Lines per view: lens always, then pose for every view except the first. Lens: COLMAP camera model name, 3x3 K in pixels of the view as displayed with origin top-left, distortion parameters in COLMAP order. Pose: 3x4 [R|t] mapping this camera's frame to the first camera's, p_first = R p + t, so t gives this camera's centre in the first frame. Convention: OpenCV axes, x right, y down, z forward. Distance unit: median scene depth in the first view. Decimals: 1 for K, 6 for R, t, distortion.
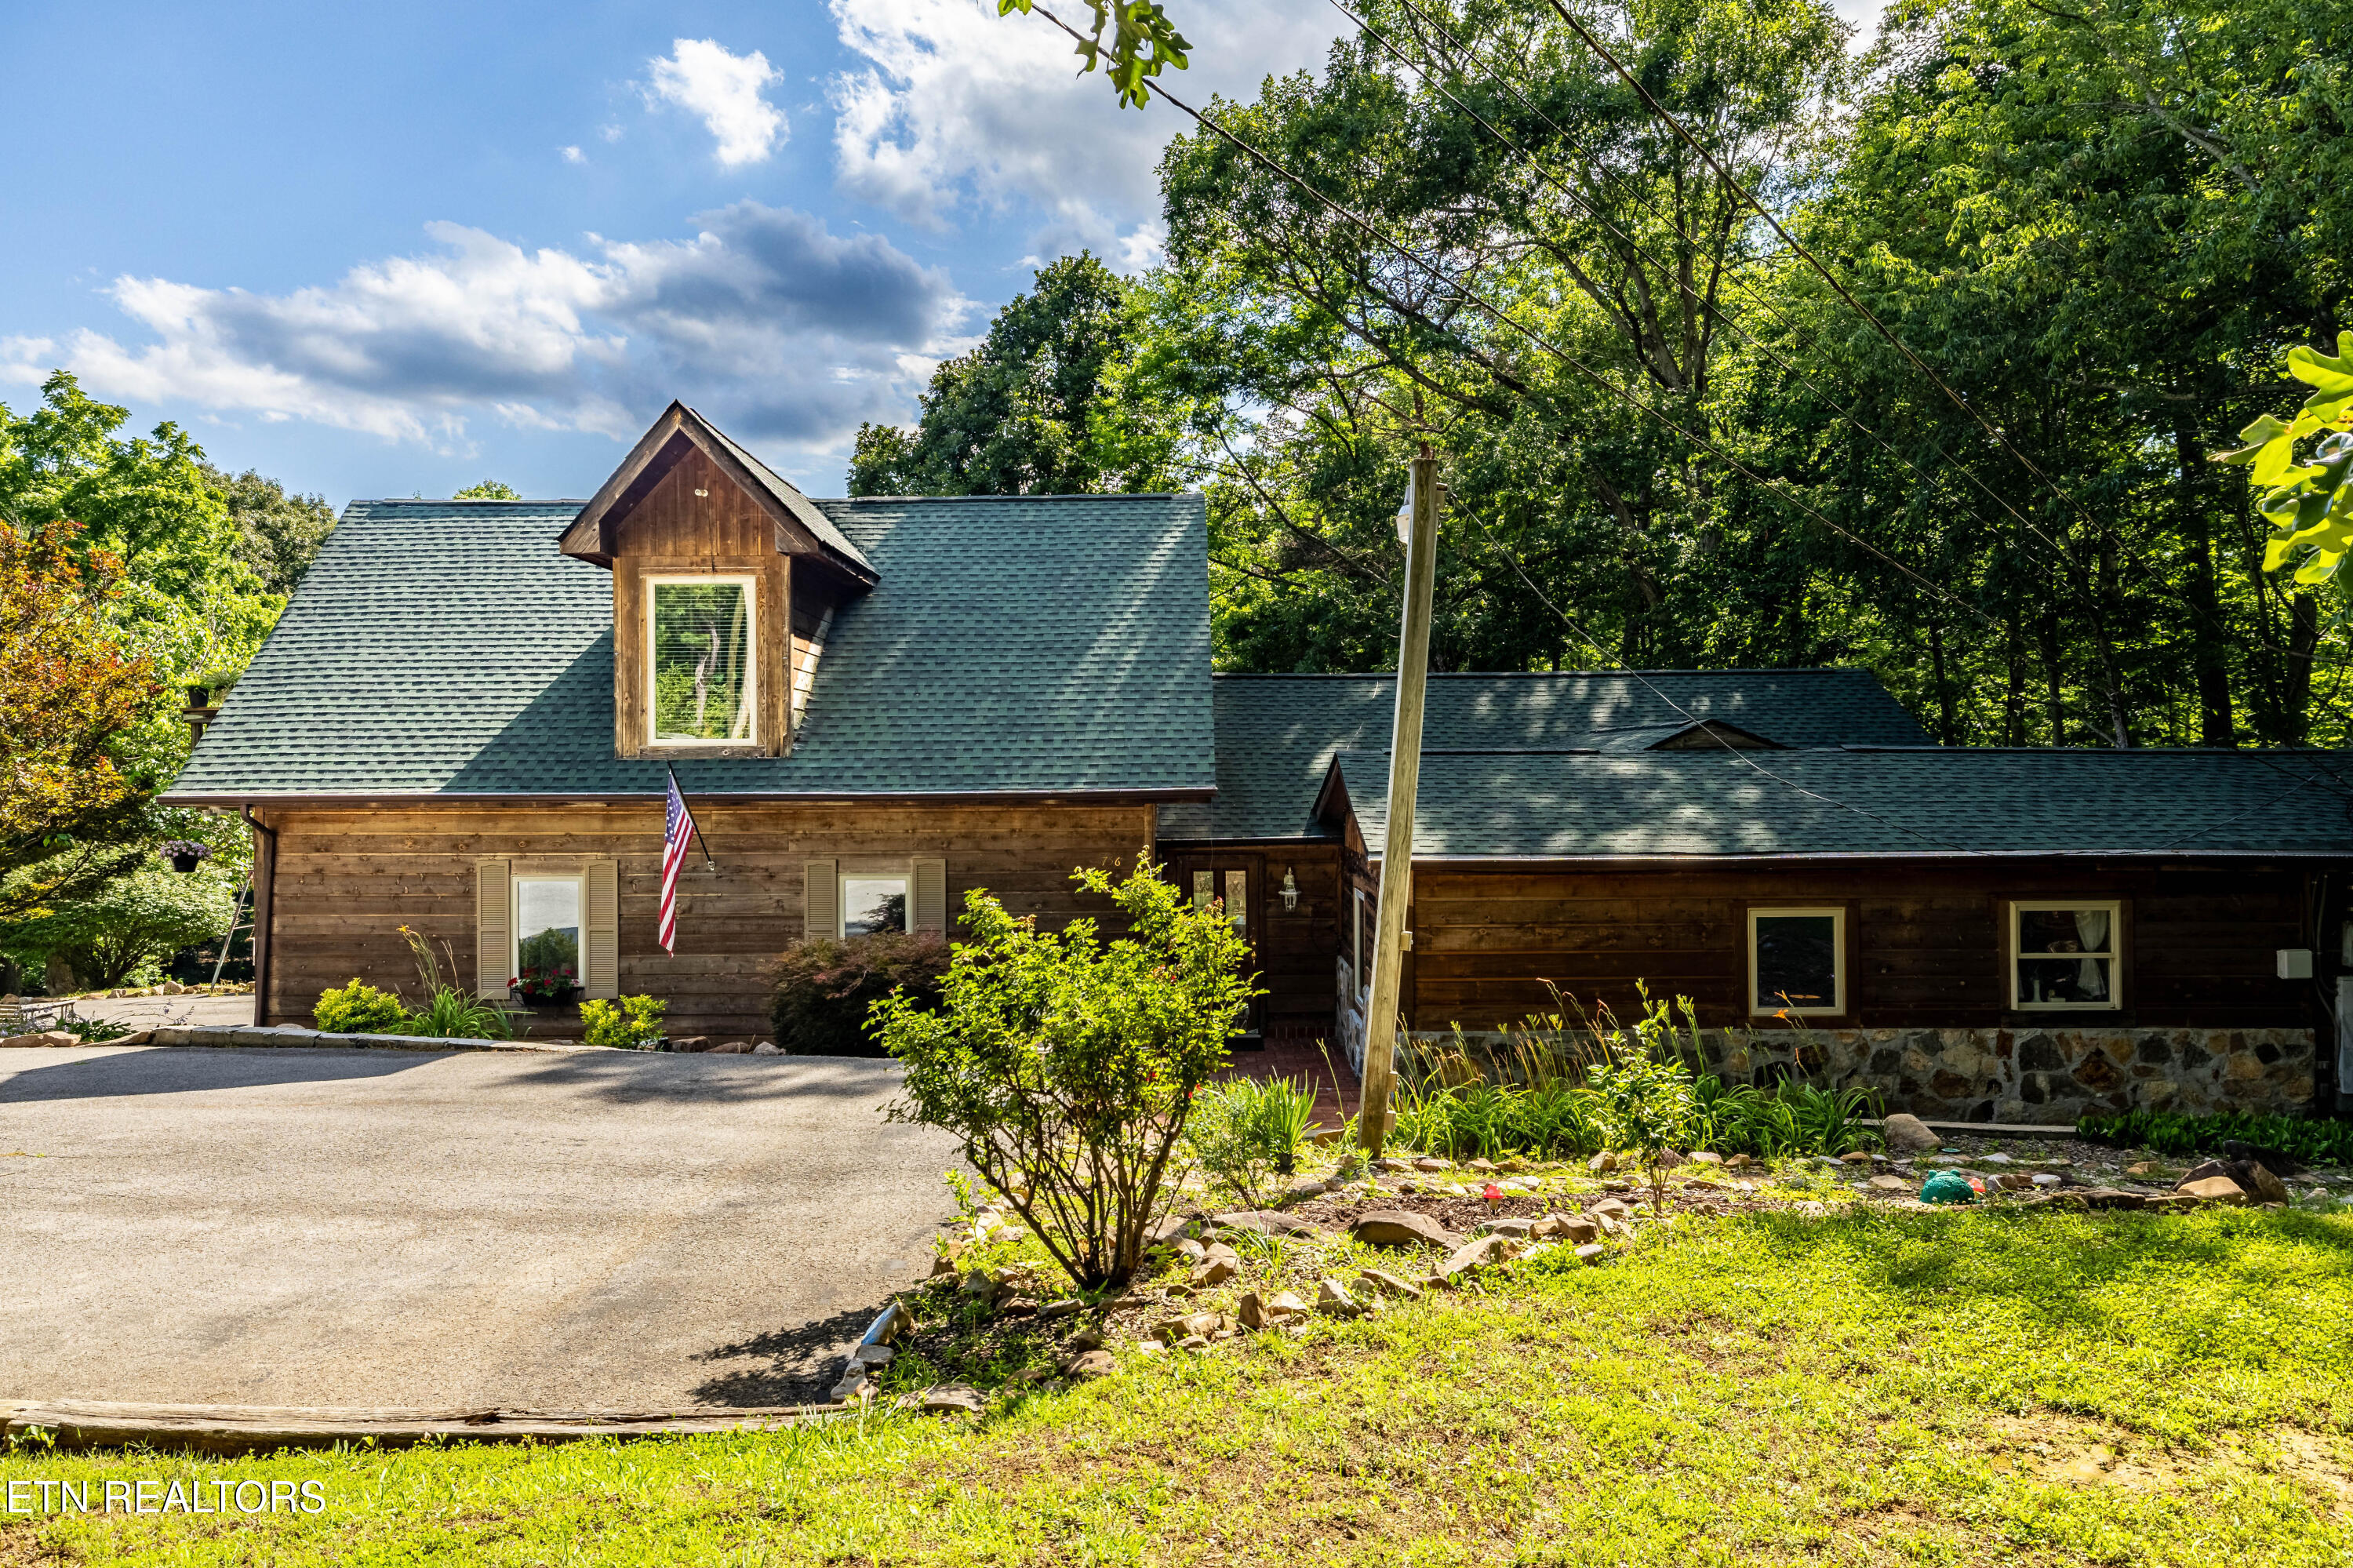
lens RADIAL K [[1459.0, 0, 1181.4], [0, 1459.0, 776.5], [0, 0, 1]] dist [-0.002280, -0.000163]
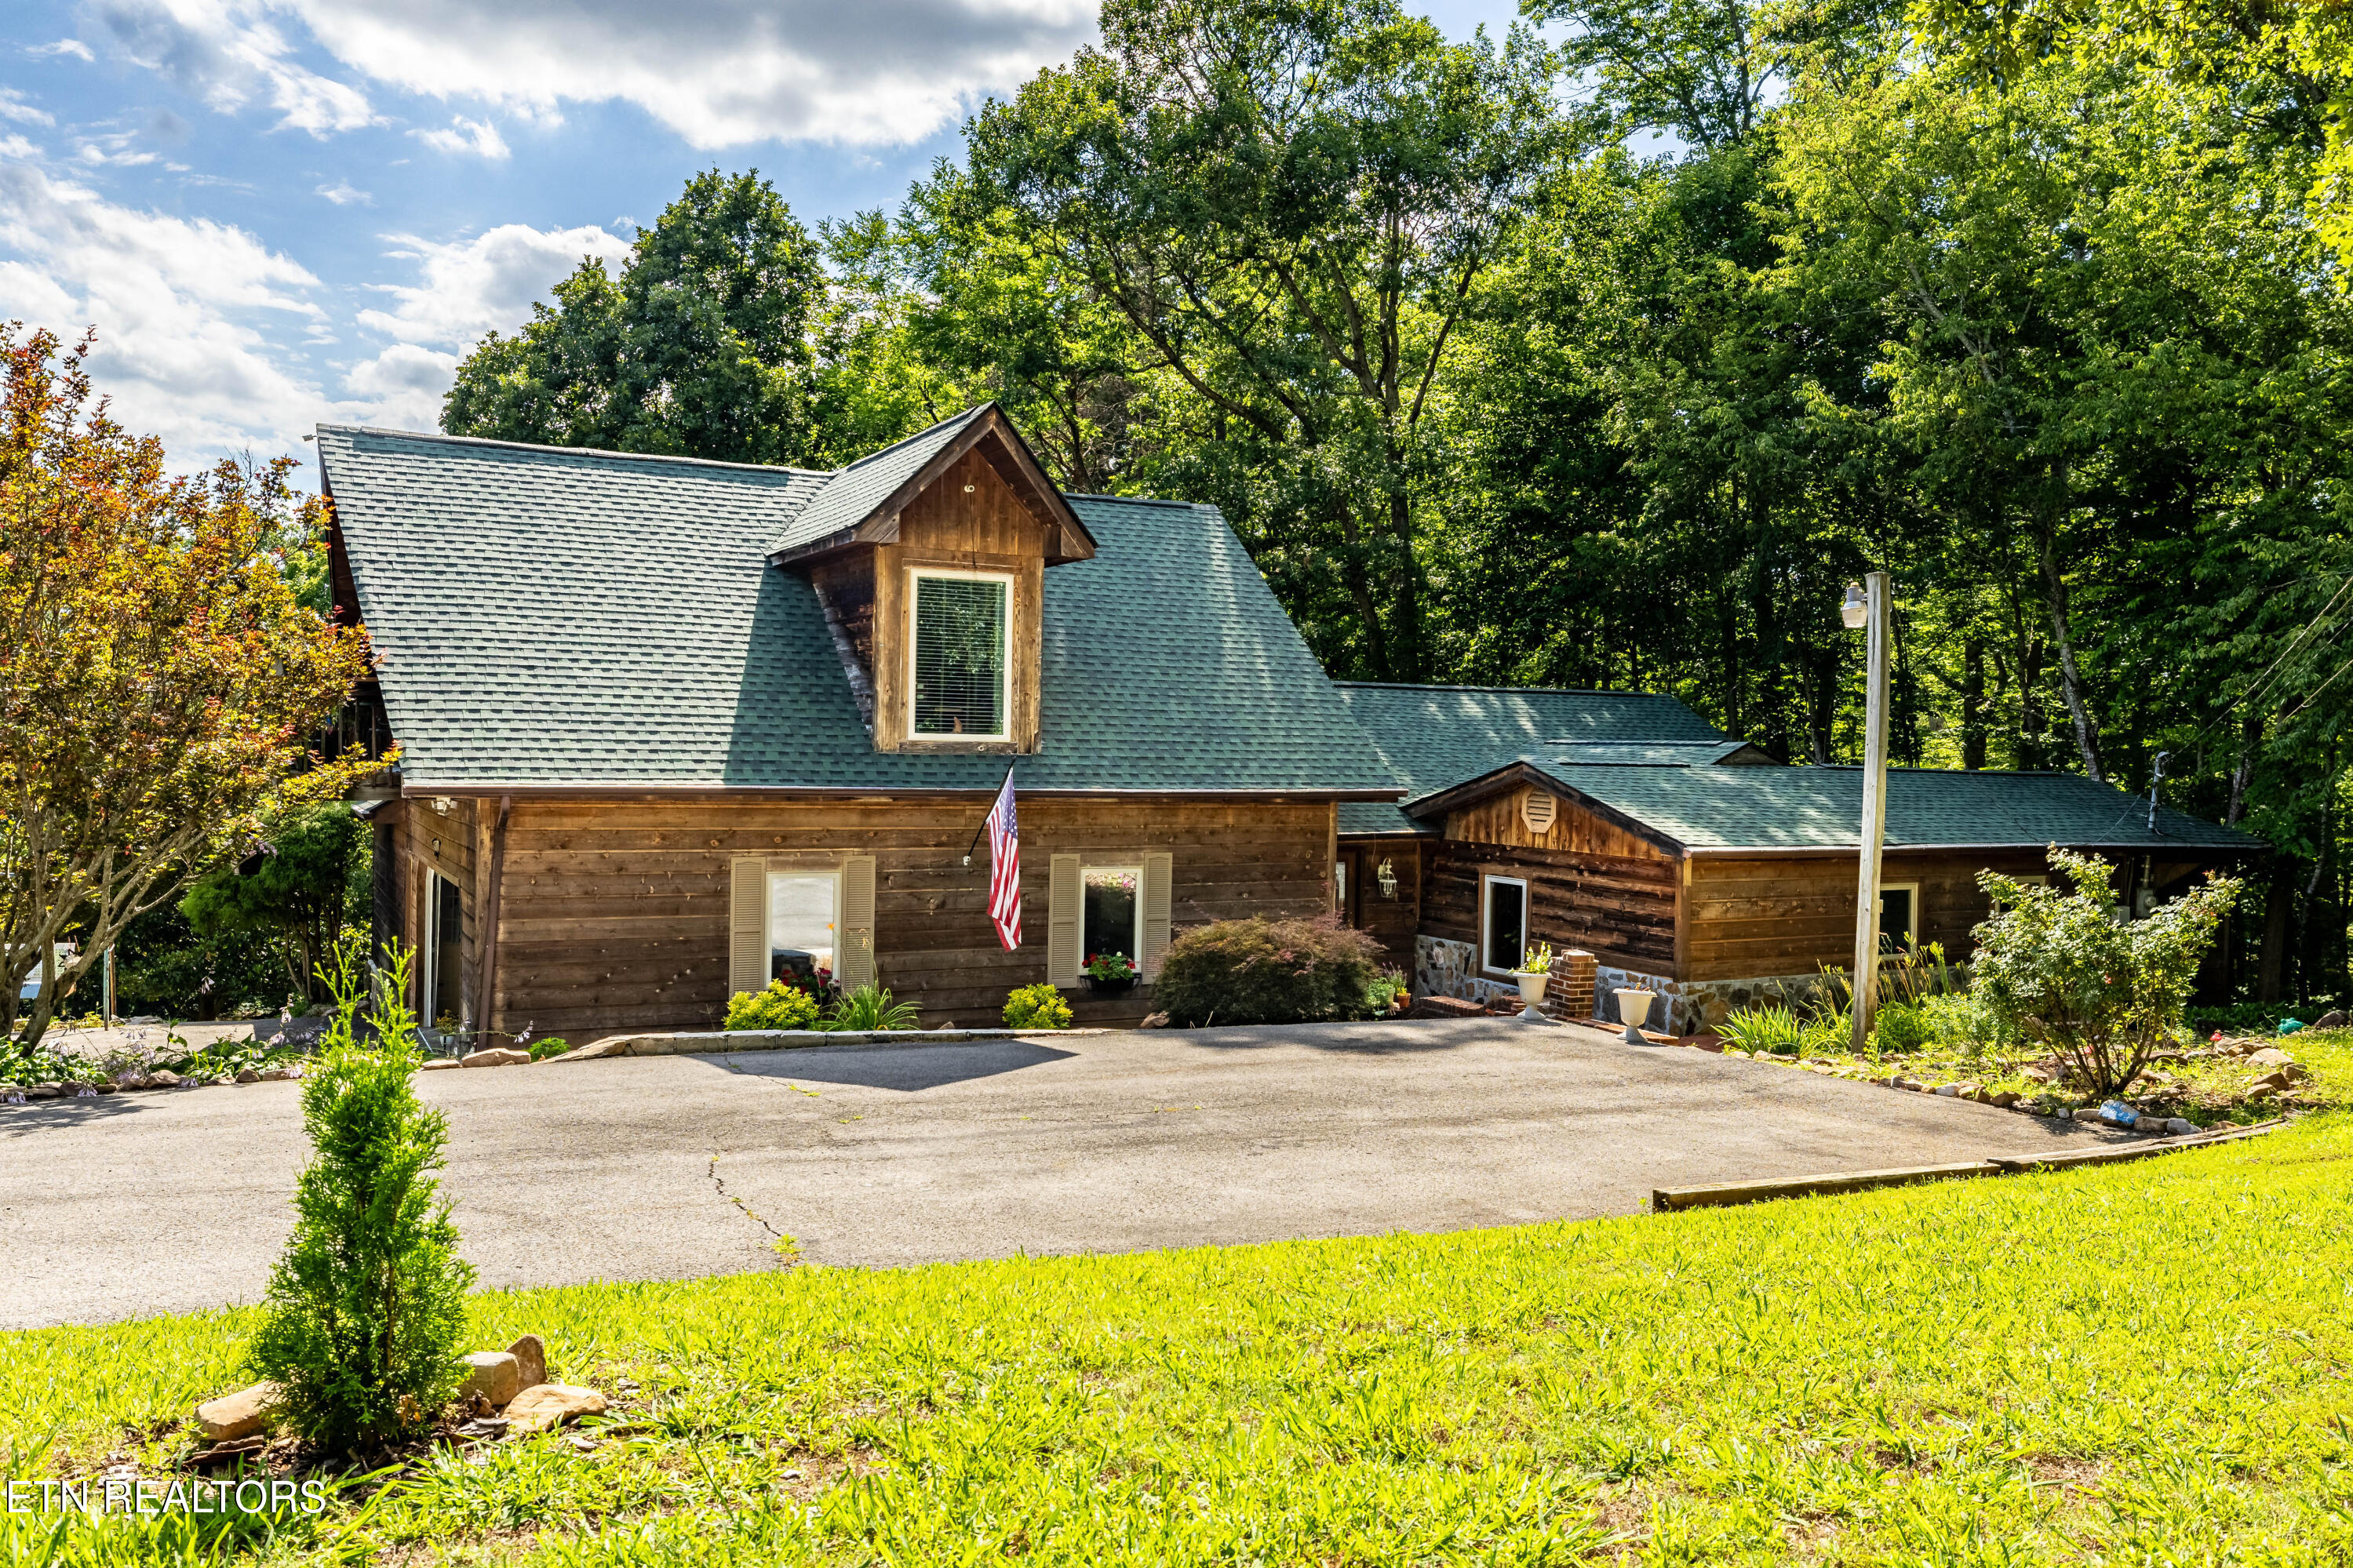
lens RADIAL K [[1768.0, 0, 1166.2], [0, 1768.0, 776.8], [0, 0, 1]] dist [0.001711, -0.000343]
pose [[0.897918, 0.014622, 0.439920, -0.734019], [-0.015763, 0.999875, -0.001062, 0.002443], [-0.439881, -0.005981, 0.898036, -0.150109]]
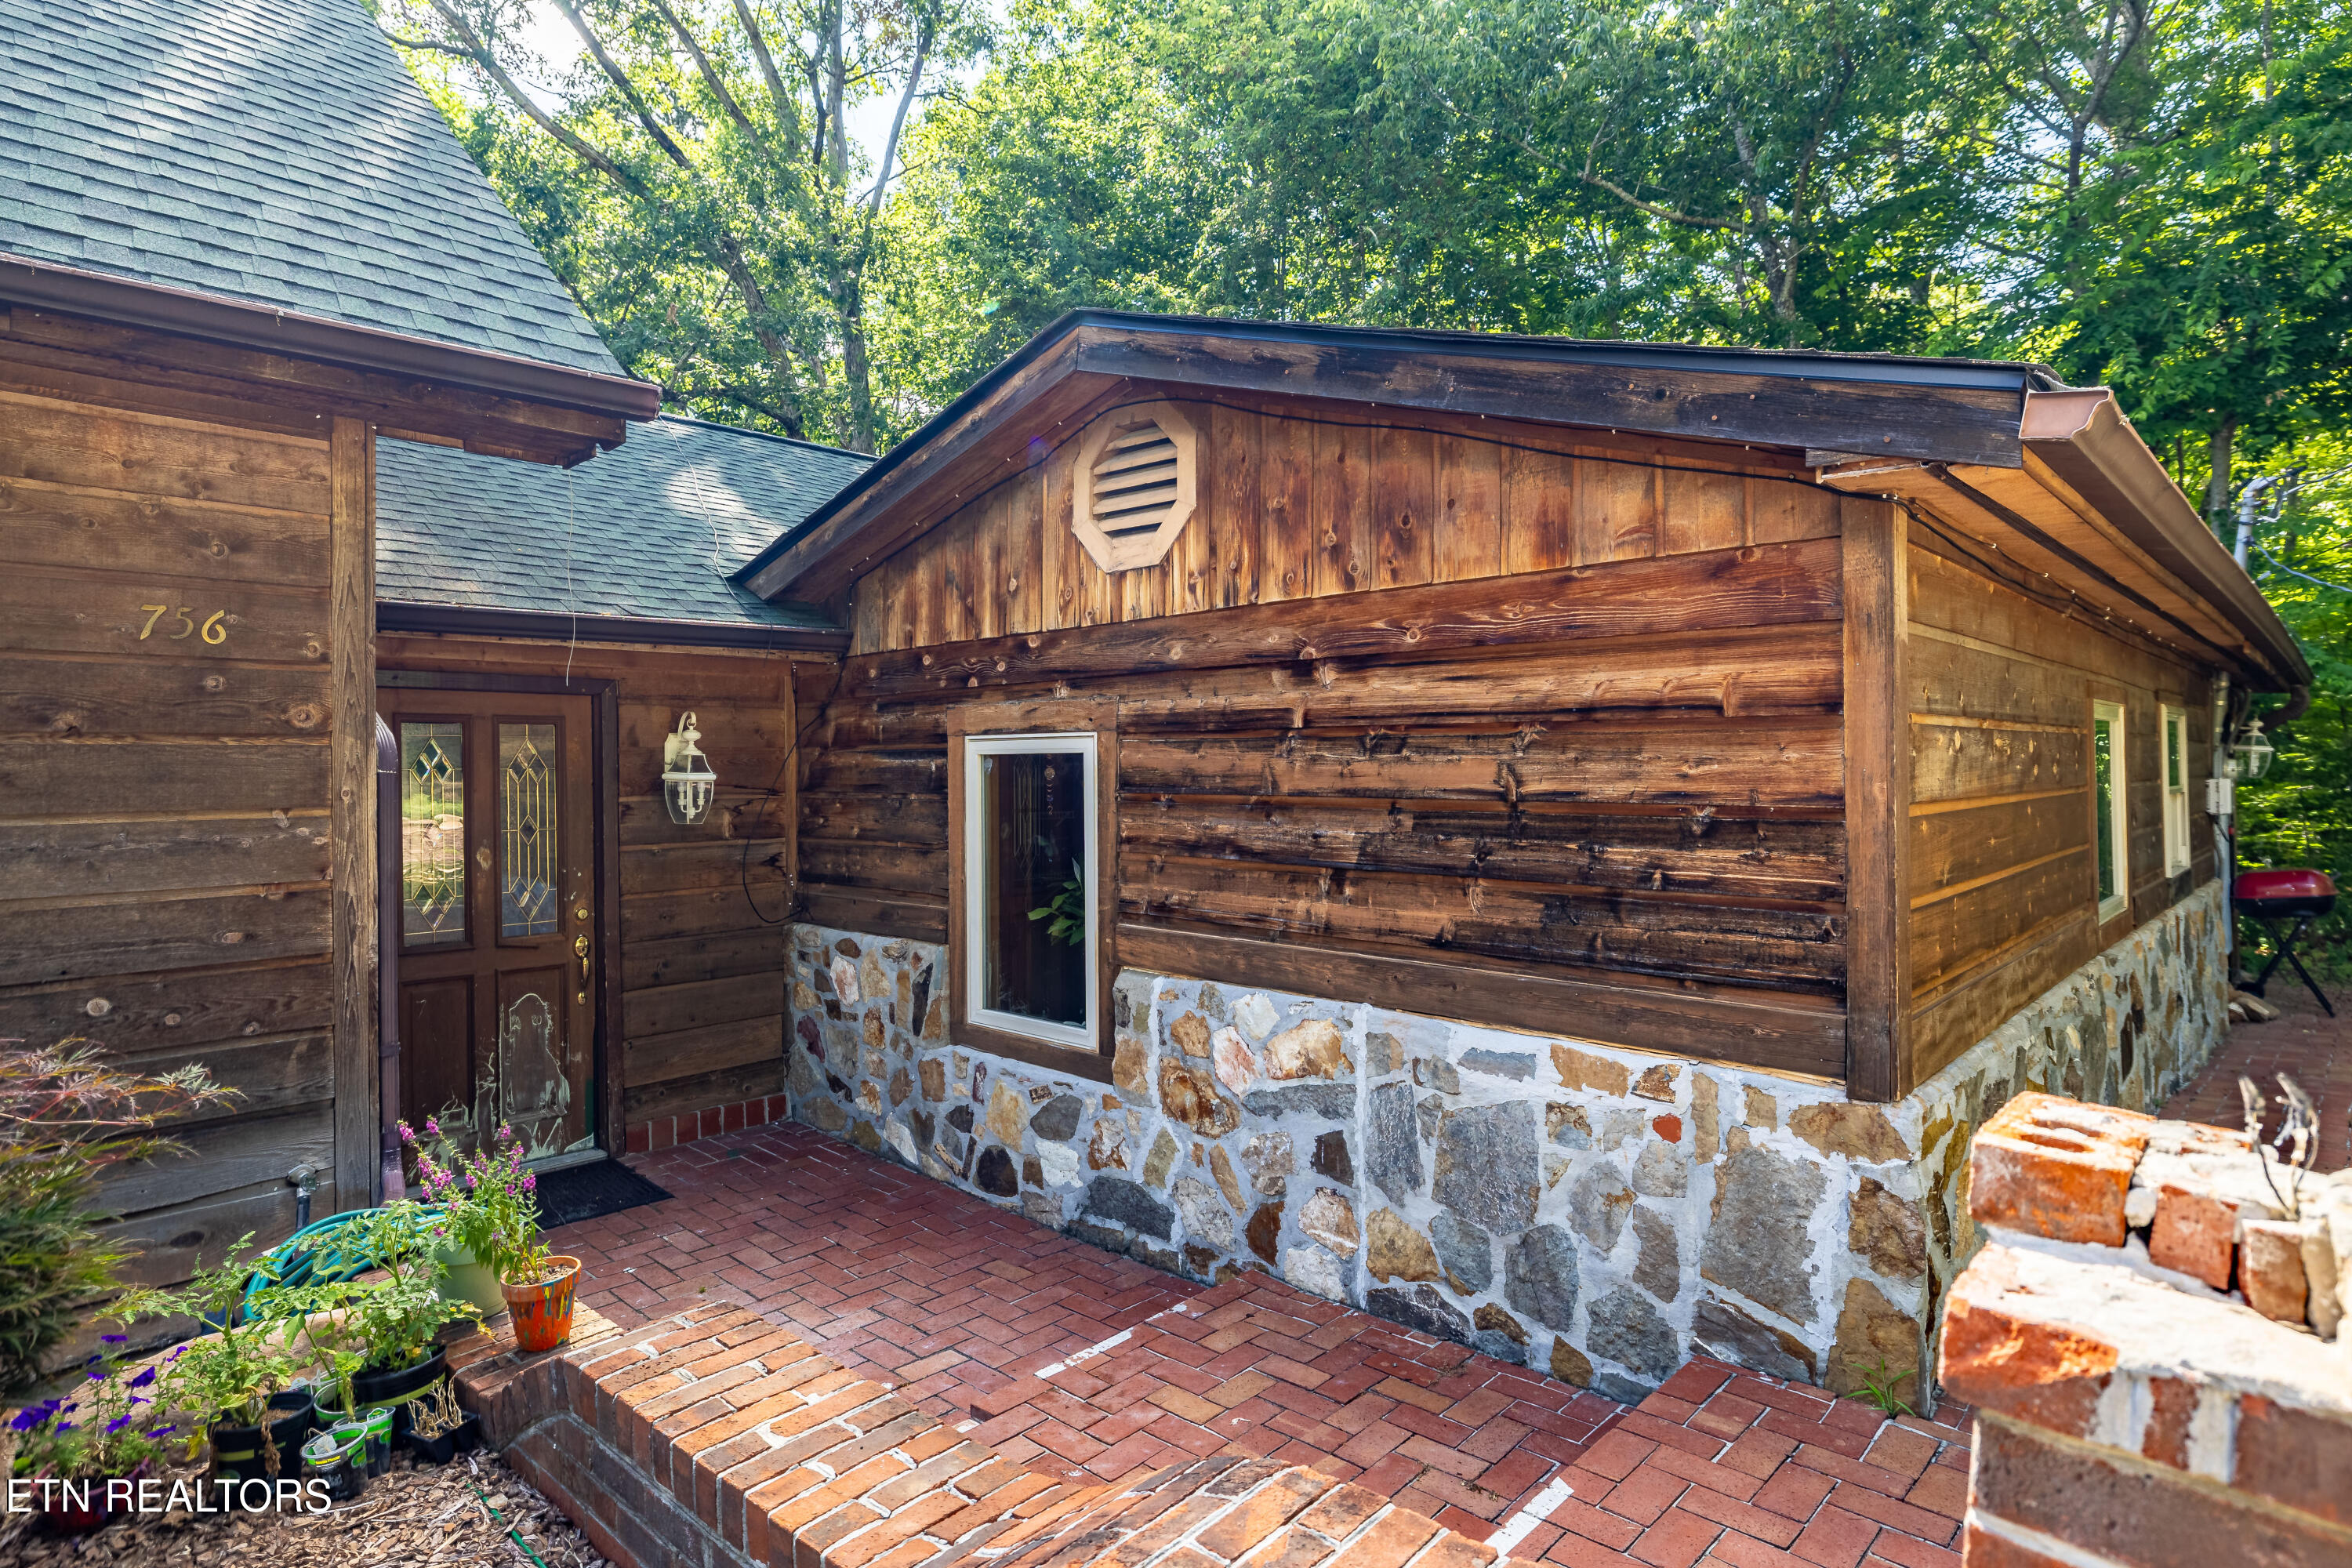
lens RADIAL K [[1301.4, 0, 1176.1], [0, 1301.4, 771.4], [0, 0, 1]] dist [-0.000118, -0.000041]
pose [[0.710255, -0.001751, 0.703943, -0.073656], [0.015615, 0.999790, -0.013268, 0.091877], [-0.703772, 0.020416, 0.710133, 0.738145]]
